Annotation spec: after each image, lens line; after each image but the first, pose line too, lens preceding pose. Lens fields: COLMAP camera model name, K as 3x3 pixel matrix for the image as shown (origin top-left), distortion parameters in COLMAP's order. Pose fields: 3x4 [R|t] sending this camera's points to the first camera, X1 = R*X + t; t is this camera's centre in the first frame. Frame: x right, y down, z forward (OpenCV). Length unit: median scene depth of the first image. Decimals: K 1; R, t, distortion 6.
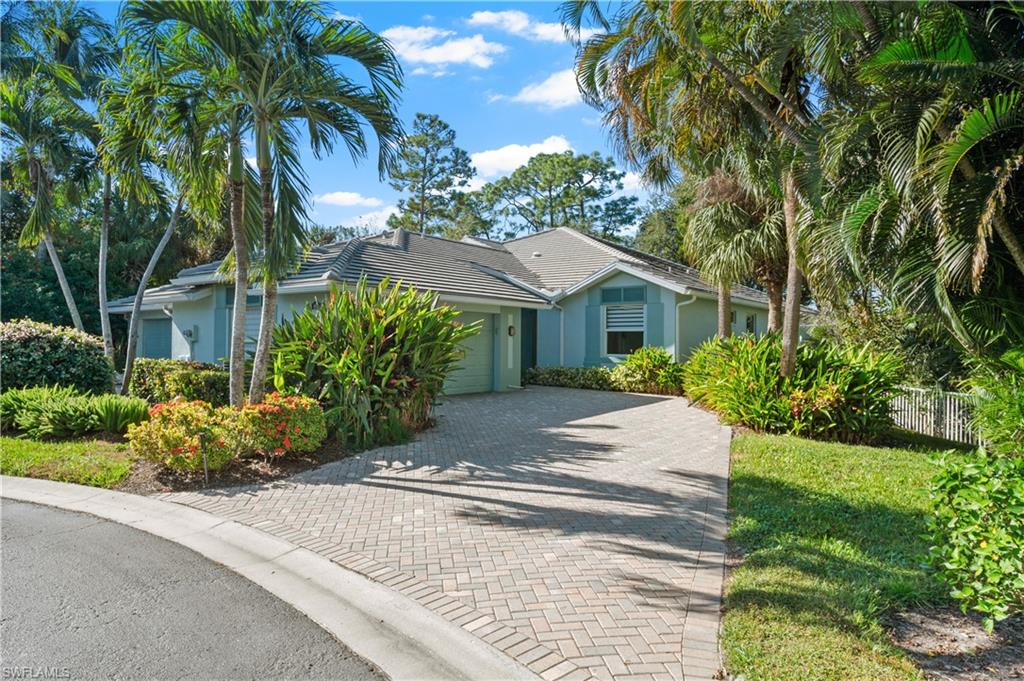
lens RADIAL K [[647.0, 0, 512.0], [0, 647.0, 340.5], [0, 0, 1]] dist [-0.001694, -0.000258]
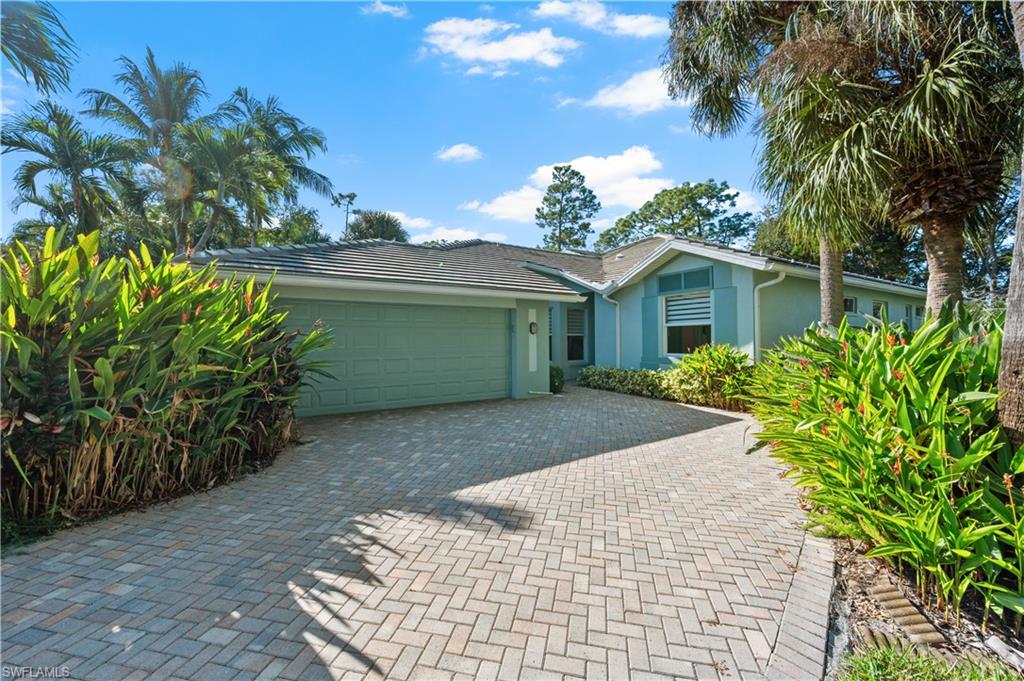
lens RADIAL K [[407.7, 0, 512.0], [0, 407.7, 340.5], [0, 0, 1]] dist [0.001664, 0.000023]
pose [[0.930317, -0.013753, -0.366499, 0.154149], [0.013759, 0.999902, -0.002597, 0.002765], [0.366498, -0.002627, 0.930415, 0.431071]]
